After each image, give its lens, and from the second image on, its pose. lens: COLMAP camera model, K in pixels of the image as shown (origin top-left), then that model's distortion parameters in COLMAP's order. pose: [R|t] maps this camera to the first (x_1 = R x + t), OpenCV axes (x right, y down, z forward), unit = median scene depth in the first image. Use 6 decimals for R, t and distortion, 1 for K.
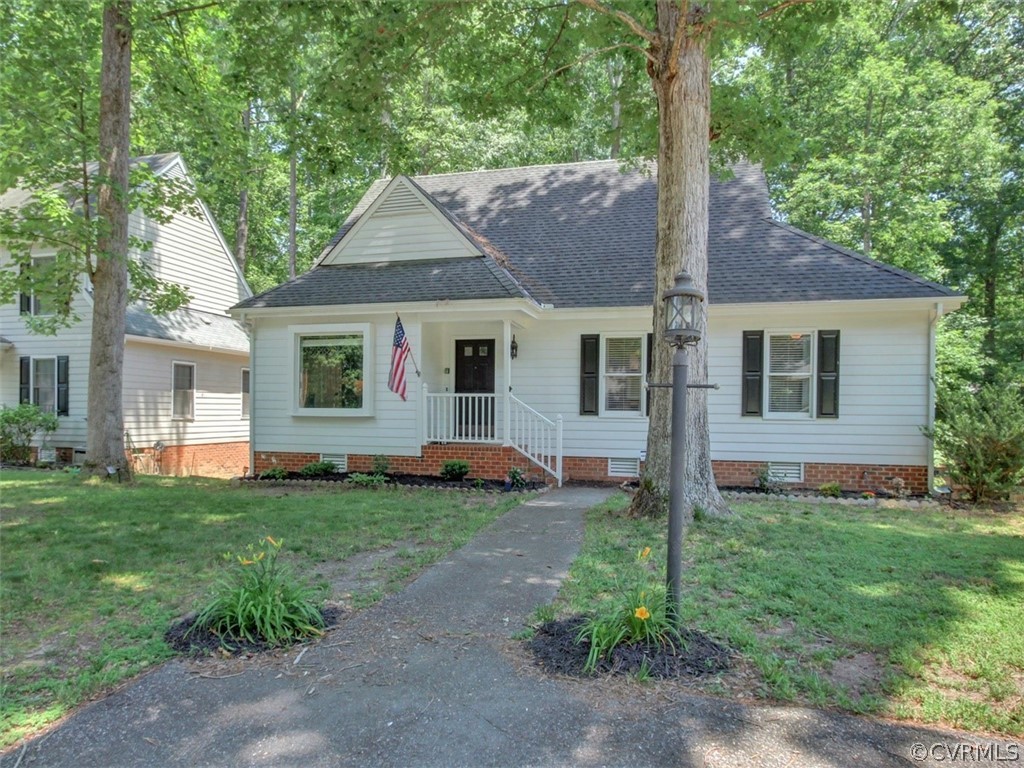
lens RADIAL K [[646.9, 0, 512.2], [0, 646.9, 417.1], [0, 0, 1]] dist [-0.006407, -0.000631]
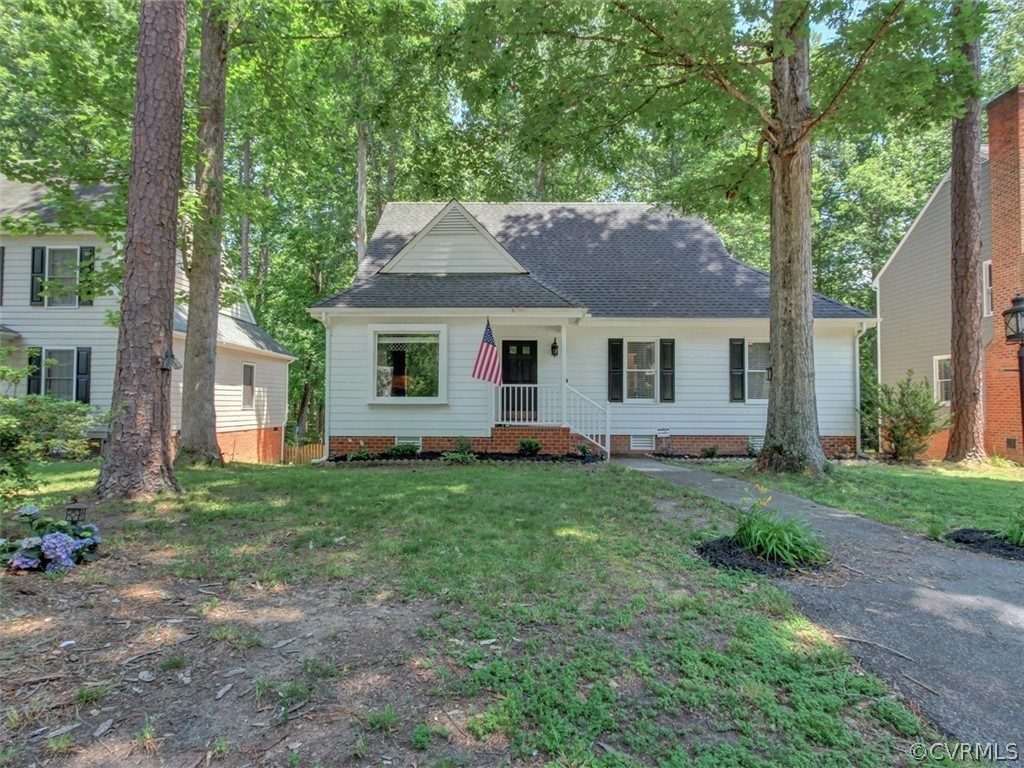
lens RADIAL K [[532.7, 0, 508.8], [0, 532.7, 391.5], [0, 0, 1]] dist [-0.006345, 0.000922]
pose [[0.970739, 0.000044, 0.240137, -0.336910], [0.006851, 0.999588, -0.027879, 0.004170], [-0.240039, 0.028708, 0.970339, 0.035966]]
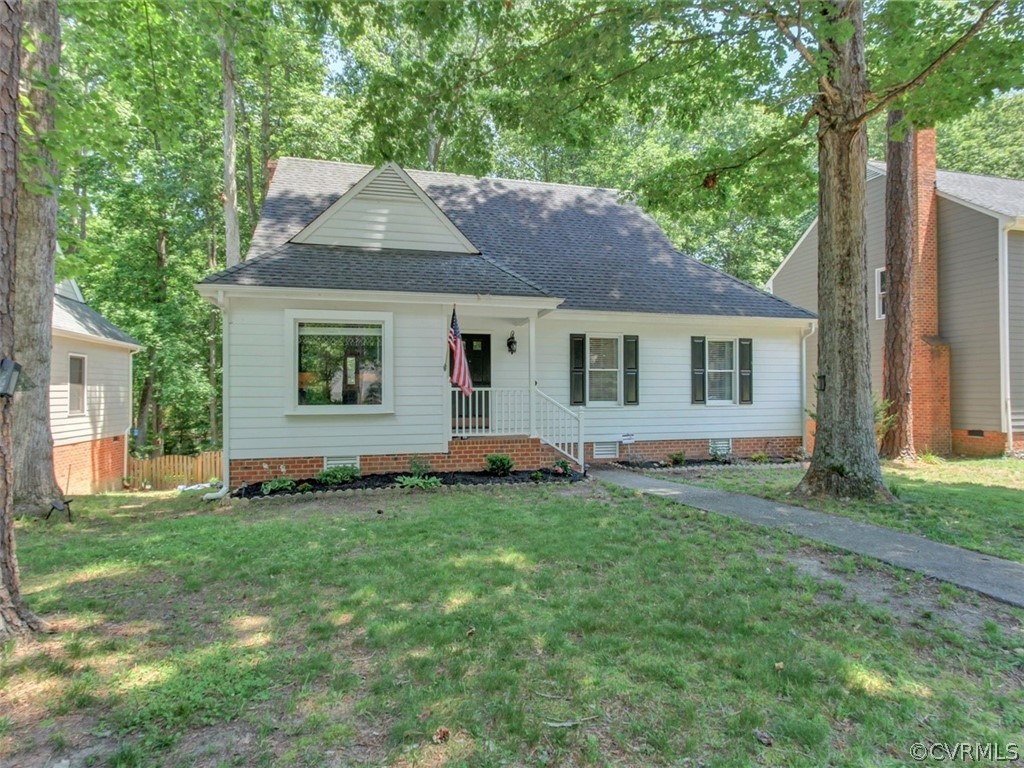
lens RADIAL K [[531.8, 0, 511.4], [0, 531.8, 395.0], [0, 0, 1]] dist [-0.008256, 0.000747]
pose [[0.874262, -0.016072, 0.485188, -0.433850], [0.016262, 0.999860, 0.003818, -0.027005], [-0.485182, 0.004552, 0.874401, 0.247417]]
